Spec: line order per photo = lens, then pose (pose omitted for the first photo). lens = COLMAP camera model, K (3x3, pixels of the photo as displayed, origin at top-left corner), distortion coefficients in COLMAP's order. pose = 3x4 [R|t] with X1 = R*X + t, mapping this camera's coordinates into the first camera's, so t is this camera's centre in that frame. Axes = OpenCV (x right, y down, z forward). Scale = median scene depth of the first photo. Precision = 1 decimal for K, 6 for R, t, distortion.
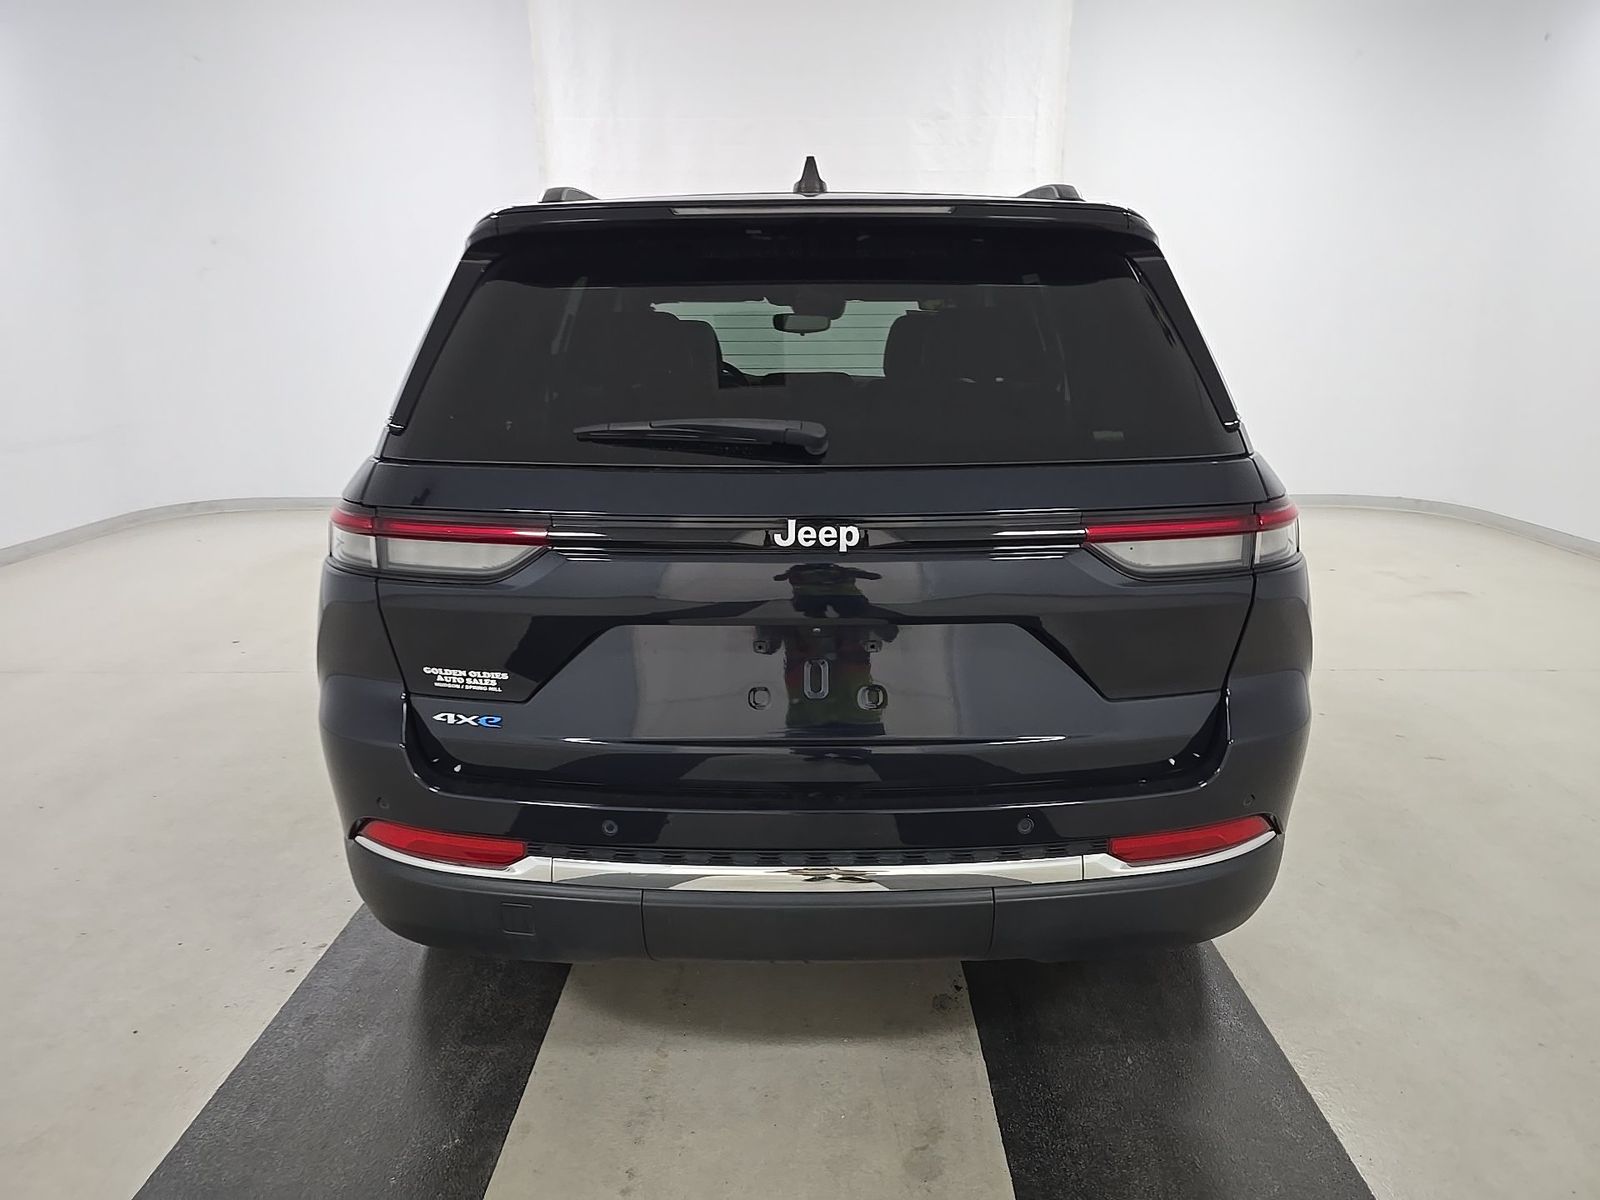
lens RADIAL K [[1066.1, 0, 800.0], [0, 1066.1, 600.0], [0, 0, 1]] dist [0.007464, 0.000632]
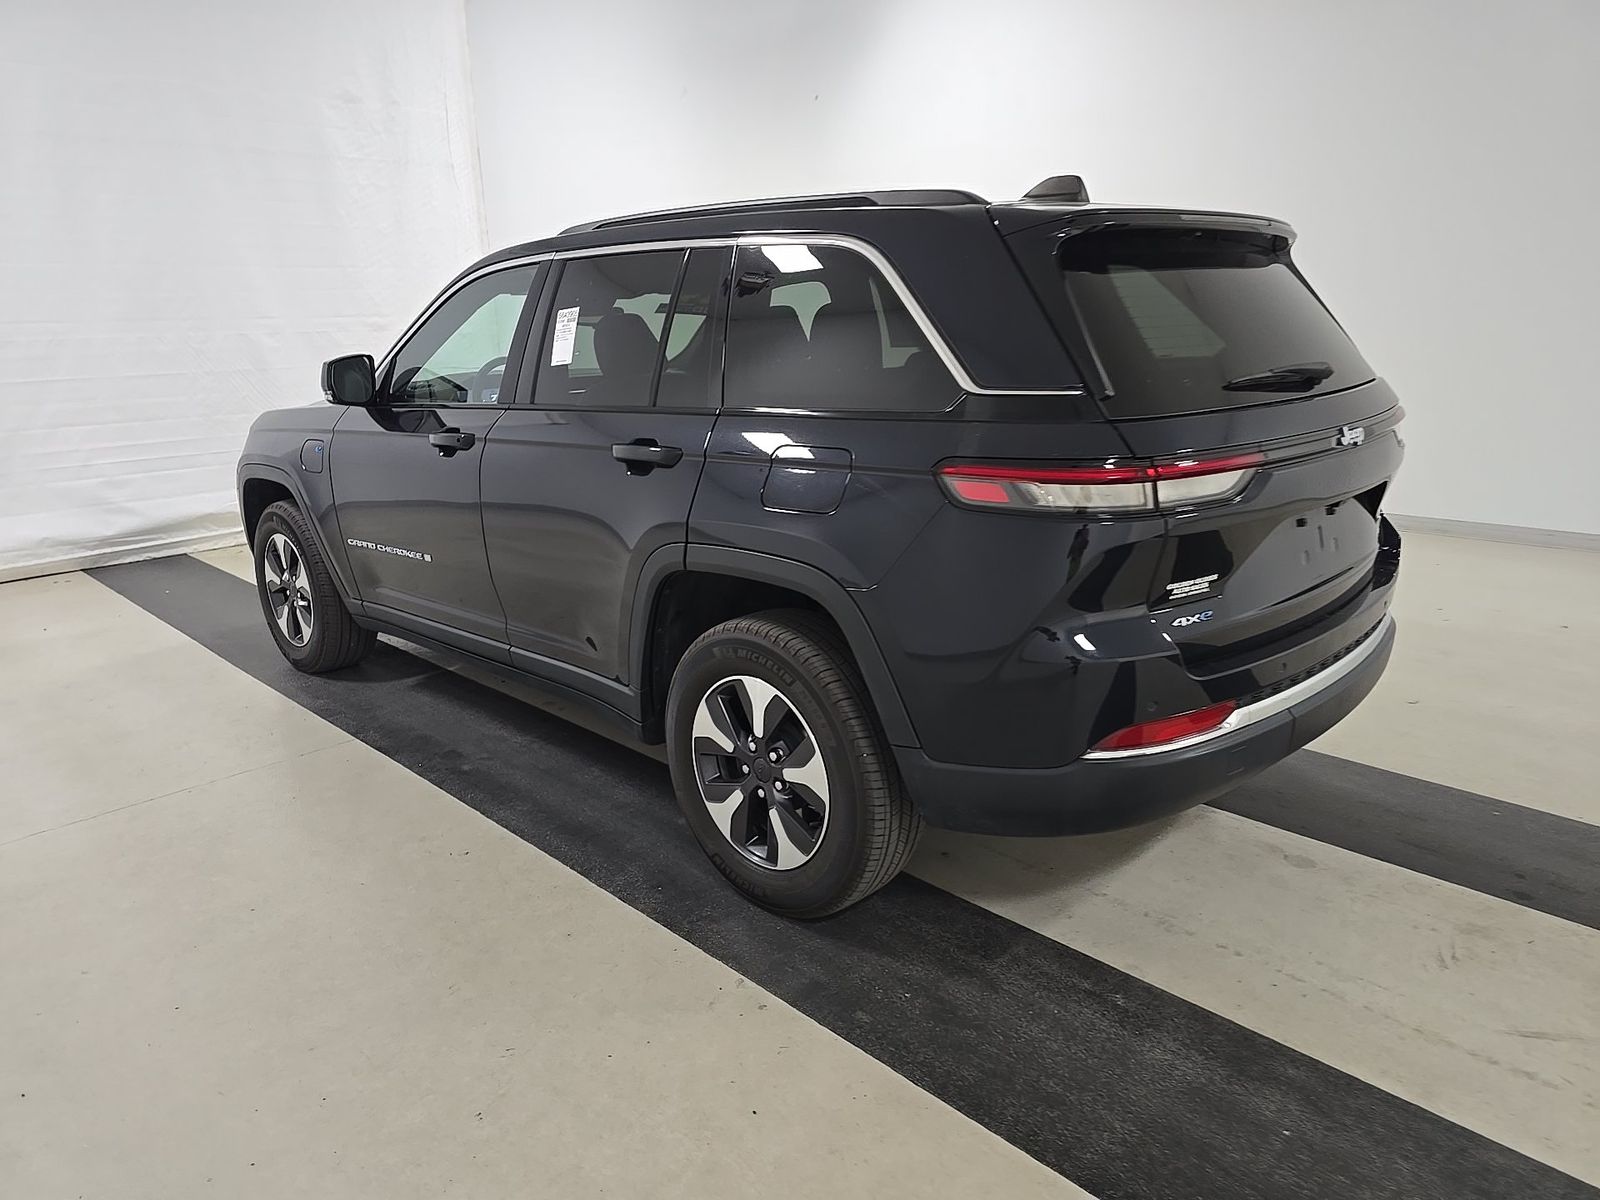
lens RADIAL K [[1052.6, 0, 800.0], [0, 1052.6, 600.0], [0, 0, 1]] dist [0.008071, -0.008471]
pose [[0.708364, -0.197903, 0.677536, -1.118109], [0.195037, 0.977397, 0.081579, -0.075966], [-0.678367, 0.074357, 0.730951, 0.312128]]
